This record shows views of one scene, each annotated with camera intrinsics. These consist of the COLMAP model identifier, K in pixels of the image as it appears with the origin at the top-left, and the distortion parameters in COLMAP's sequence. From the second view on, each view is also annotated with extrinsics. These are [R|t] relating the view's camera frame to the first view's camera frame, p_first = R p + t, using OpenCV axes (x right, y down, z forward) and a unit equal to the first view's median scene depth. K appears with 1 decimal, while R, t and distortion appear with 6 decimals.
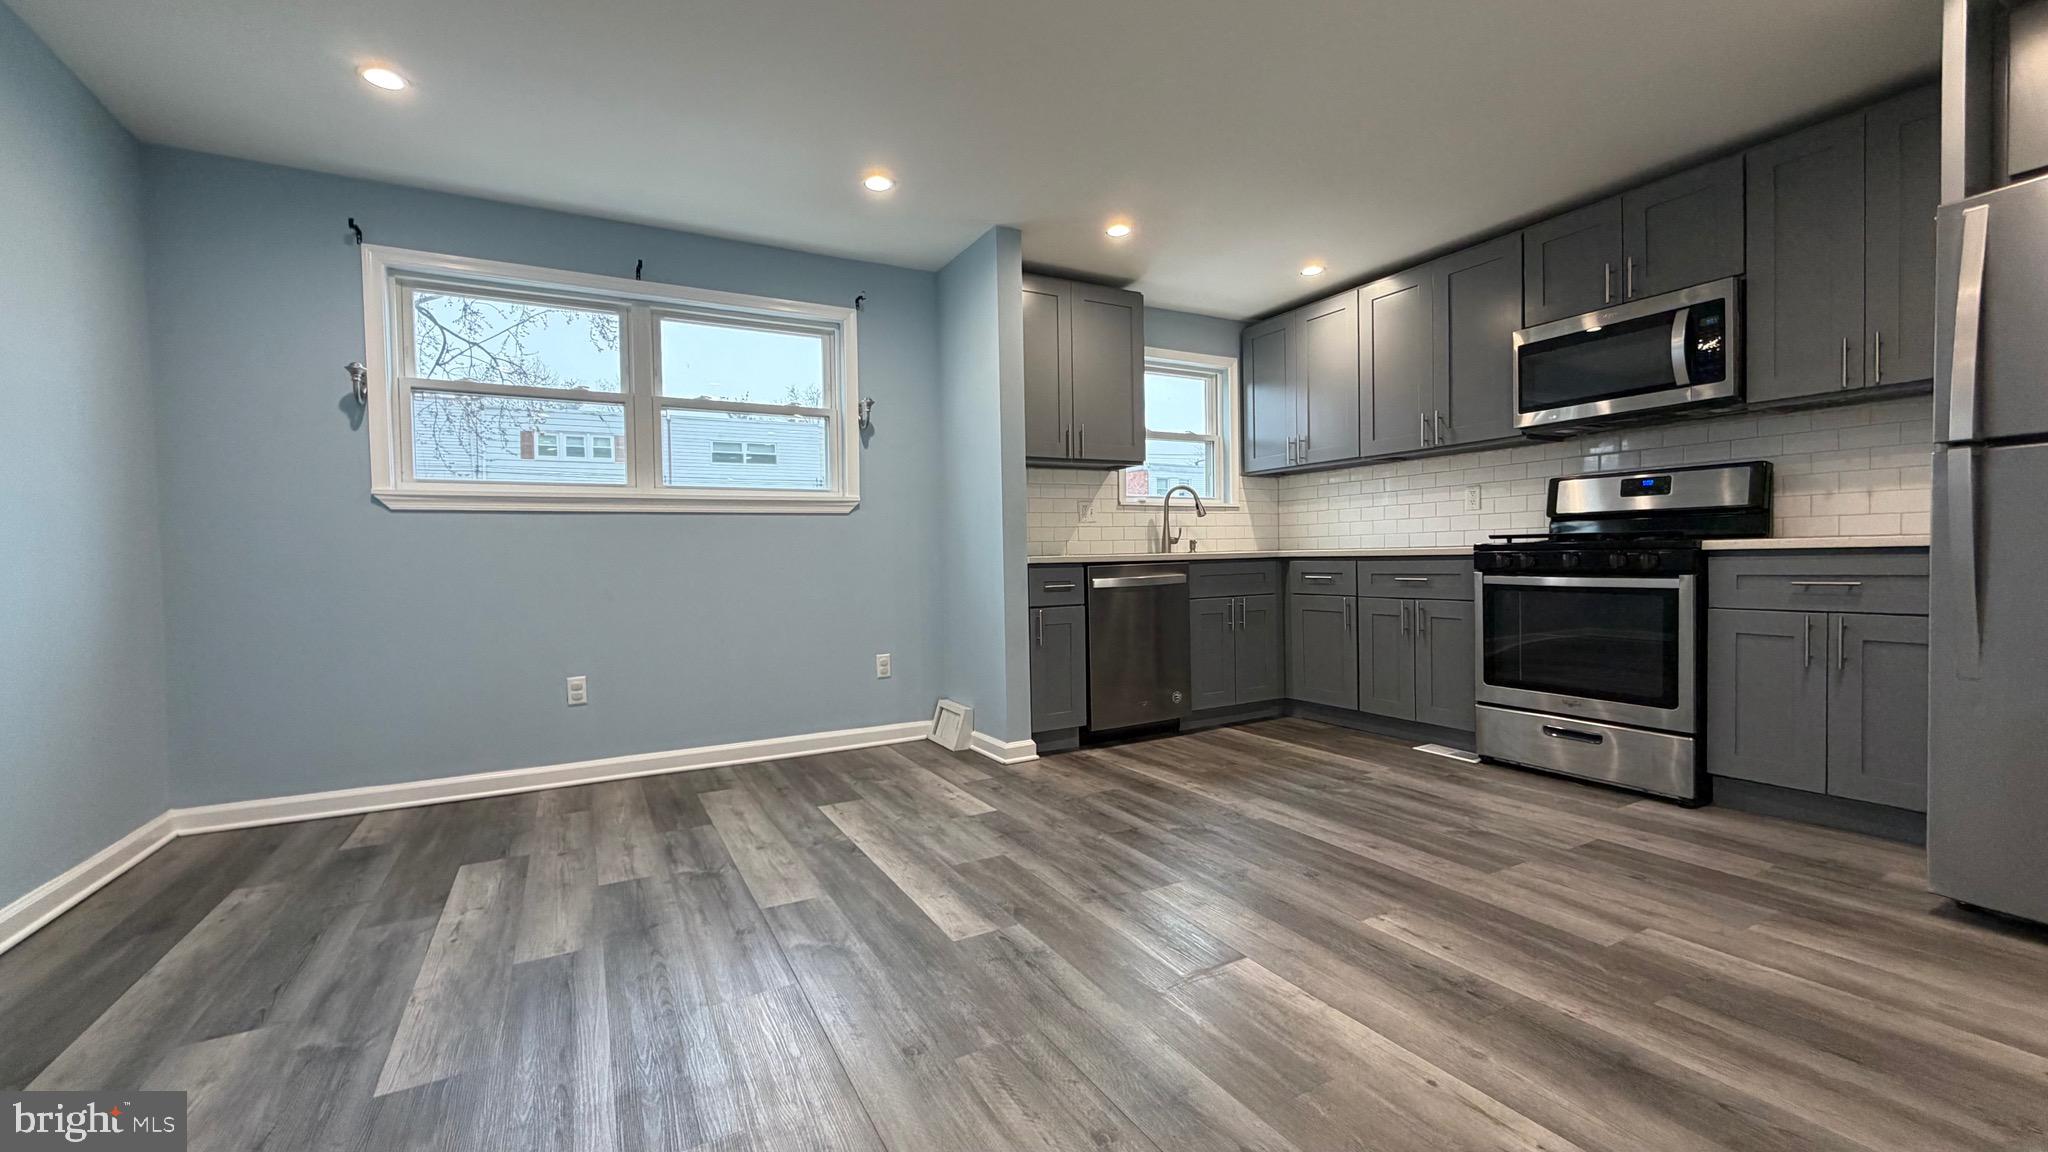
lens RADIAL K [[813.4, 0, 1014.8], [0, 813.4, 576.9], [0, 0, 1]] dist [-0.000152, -0.000106]
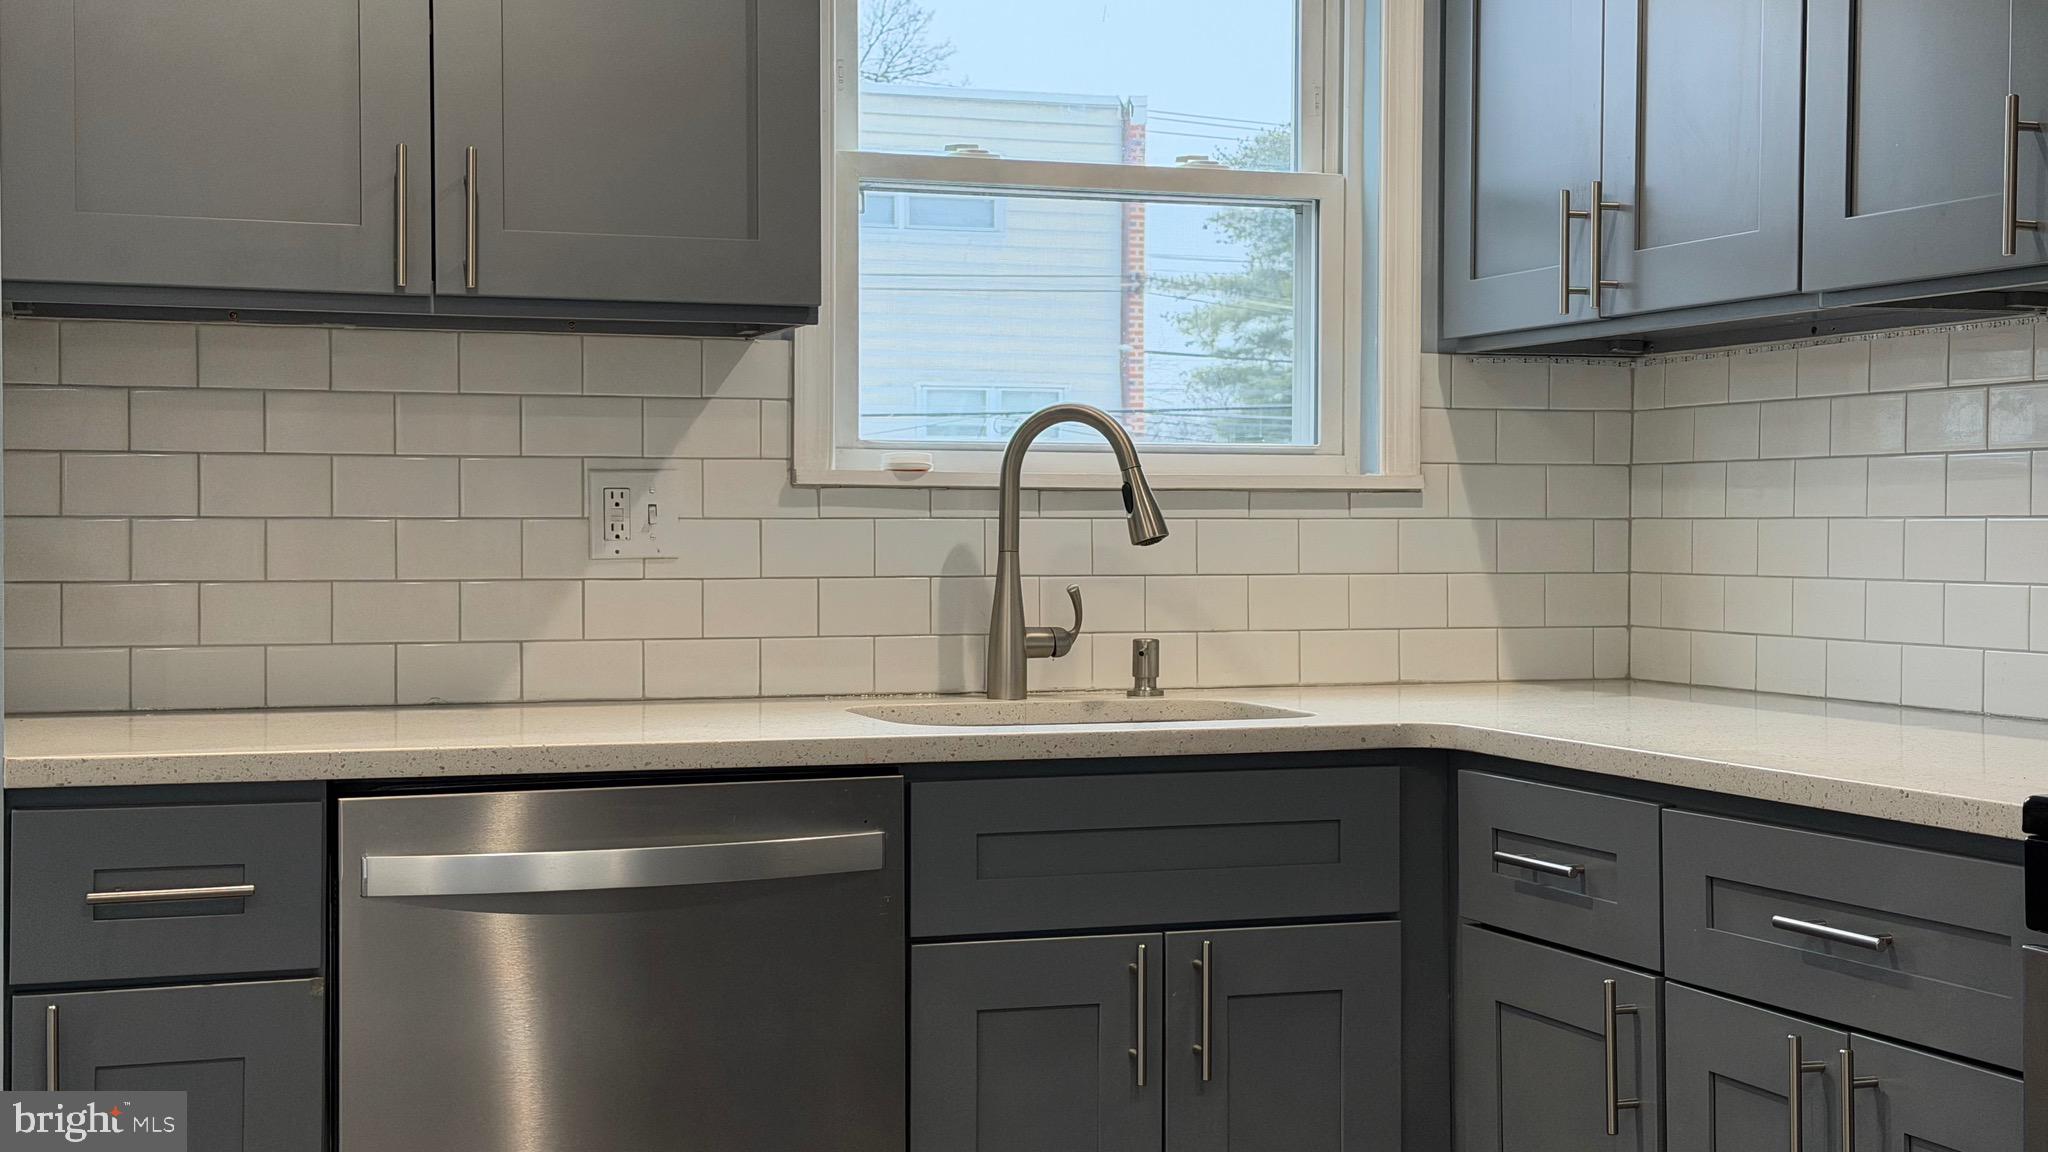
lens RADIAL K [[2927.5, 0, 1029.4], [0, 2927.5, 519.8], [0, 0, 1]] dist [0.200781, 0.000000]
pose [[0.987340, 0.022060, -0.157077, 0.417785], [-0.026118, 0.999375, -0.023815, -0.077635], [0.156454, 0.027616, 0.987299, 0.244229]]
